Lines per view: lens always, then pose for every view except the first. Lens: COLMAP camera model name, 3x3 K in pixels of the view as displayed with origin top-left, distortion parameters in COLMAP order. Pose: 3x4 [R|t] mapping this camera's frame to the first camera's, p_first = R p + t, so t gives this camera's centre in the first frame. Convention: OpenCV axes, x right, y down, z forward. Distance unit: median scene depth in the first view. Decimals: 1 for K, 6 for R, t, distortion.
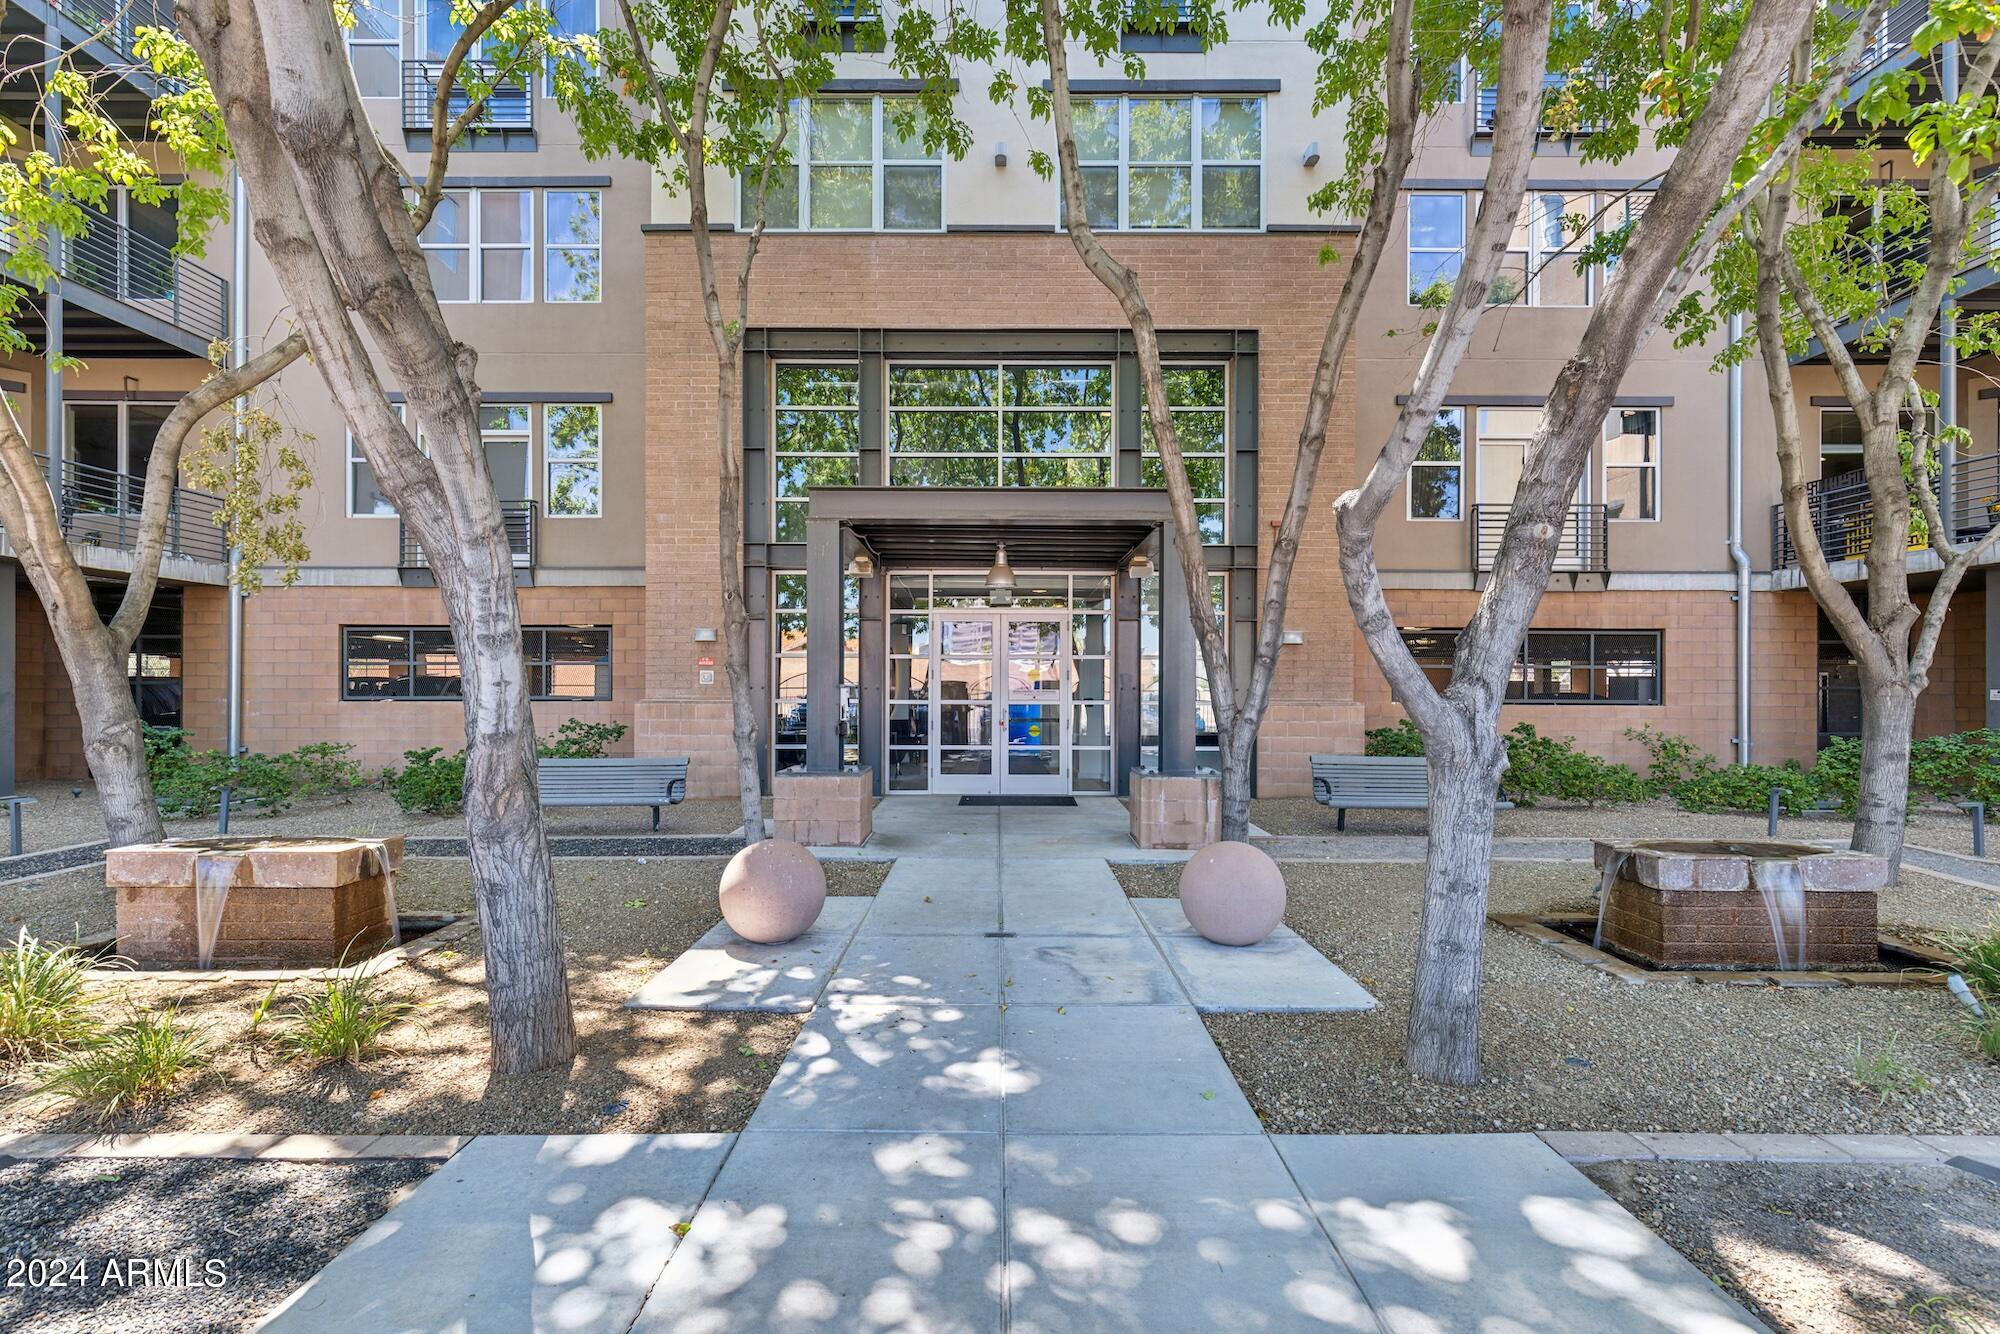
lens RADIAL K [[929.2, 0, 997.9], [0, 929.2, 683.3], [0, 0, 1]] dist [0.007386, -0.001178]
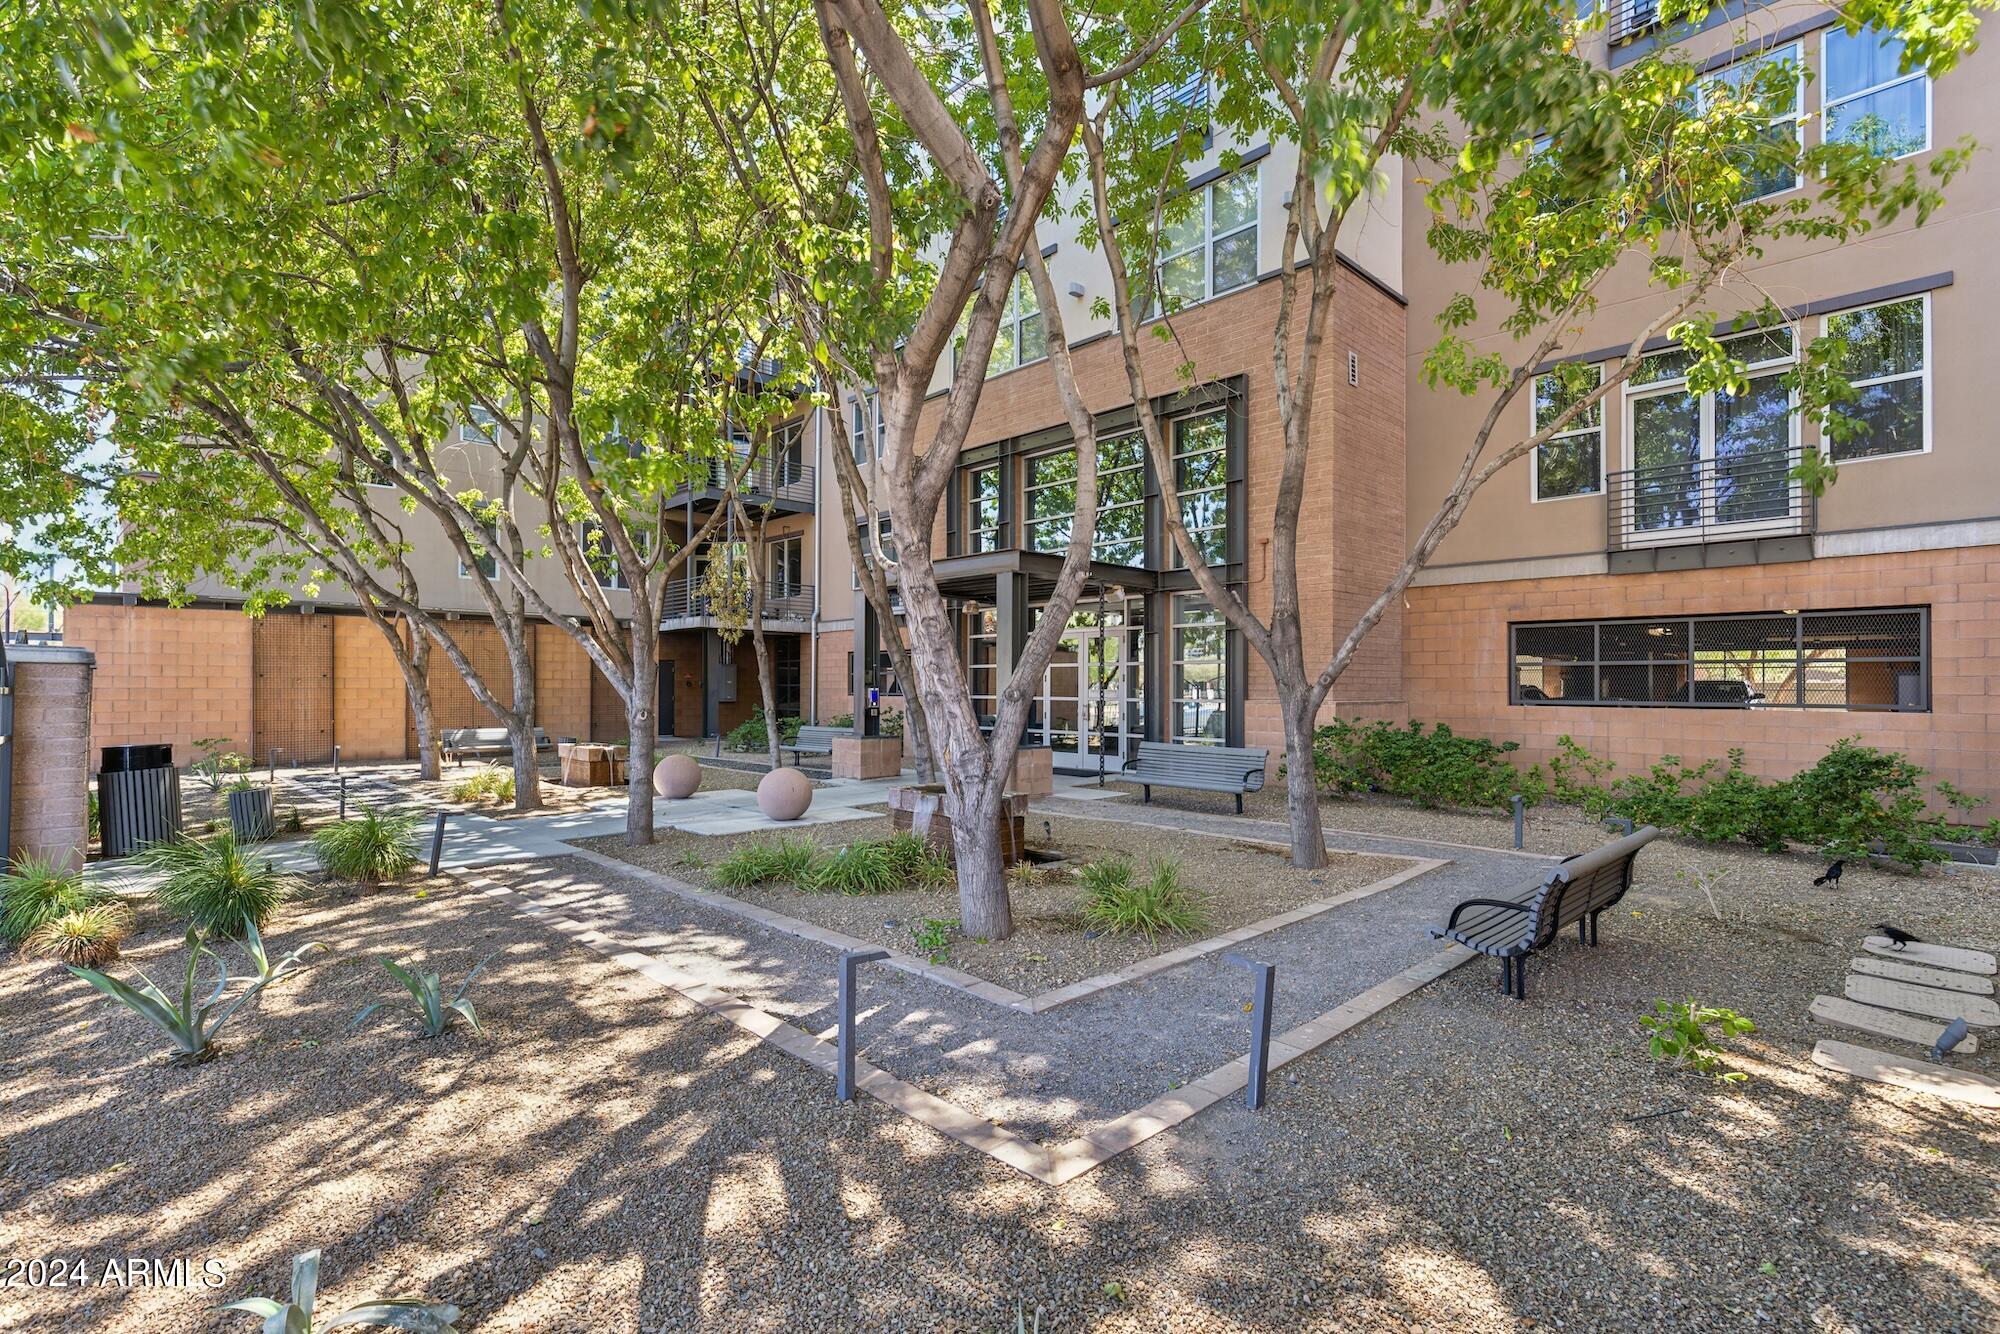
lens RADIAL K [[929.2, 0, 1002.3], [0, 929.2, 672.3], [0, 0, 1]] dist [0.007386, -0.001178]
pose [[0.693743, -0.014084, -0.720085, 0.842363], [0.004052, 0.999869, -0.015653, 0.002188], [0.720212, 0.007942, 0.693709, -0.000928]]
